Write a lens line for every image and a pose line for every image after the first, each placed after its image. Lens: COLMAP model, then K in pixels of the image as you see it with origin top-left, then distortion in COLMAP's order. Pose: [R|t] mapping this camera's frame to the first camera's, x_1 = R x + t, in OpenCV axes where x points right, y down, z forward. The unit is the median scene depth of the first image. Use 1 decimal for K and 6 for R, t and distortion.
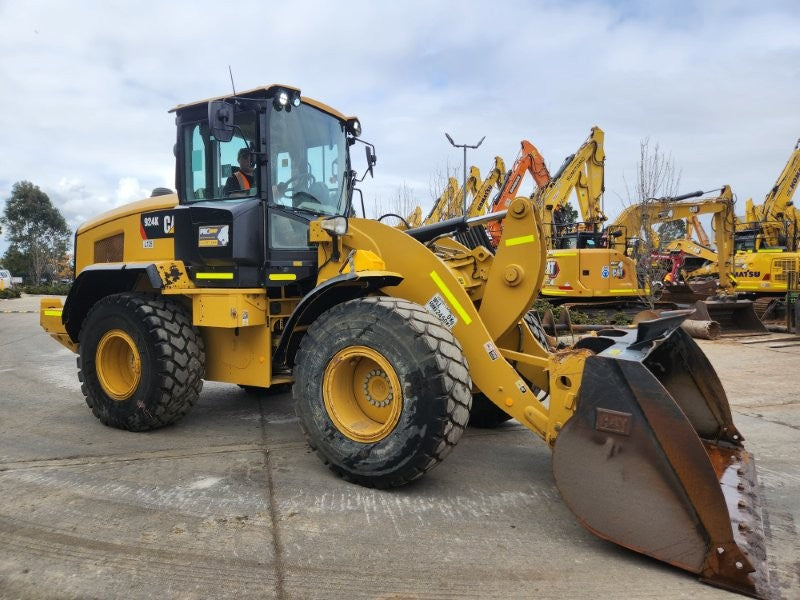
lens RADIAL K [[528.3, 0, 403.5], [0, 528.3, 303.1], [0, 0, 1]] dist [0.079334, -0.069232]
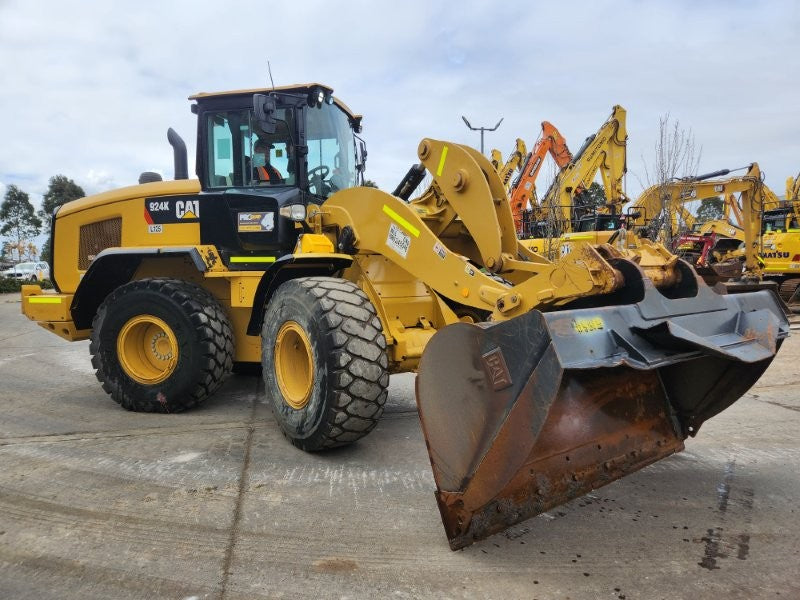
lens RADIAL K [[529.3, 0, 407.3], [0, 529.3, 306.7], [0, 0, 1]] dist [0.076646, -0.068833]
pose [[0.998634, -0.008978, -0.051477, 0.097118], [0.010510, 0.999508, 0.029566, 0.012505], [0.051186, -0.030067, 0.998236, -0.012602]]
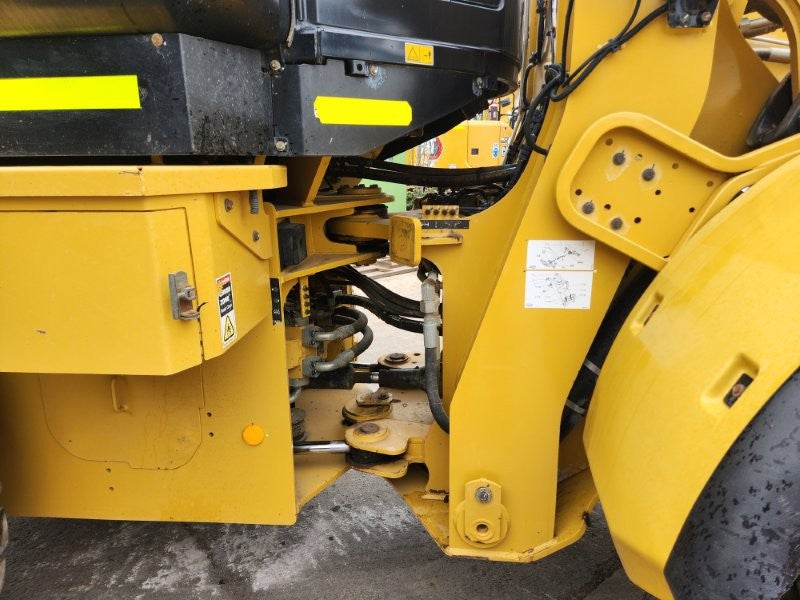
lens RADIAL K [[526.7, 0, 395.2], [0, 526.7, 300.1], [0, 0, 1]] dist [0.079377, -0.066199]
pose [[0.919674, -0.107553, 0.377666, -0.323123], [0.029257, 0.977854, 0.207231, -0.017962], [-0.391591, -0.179536, 0.902454, 0.804313]]
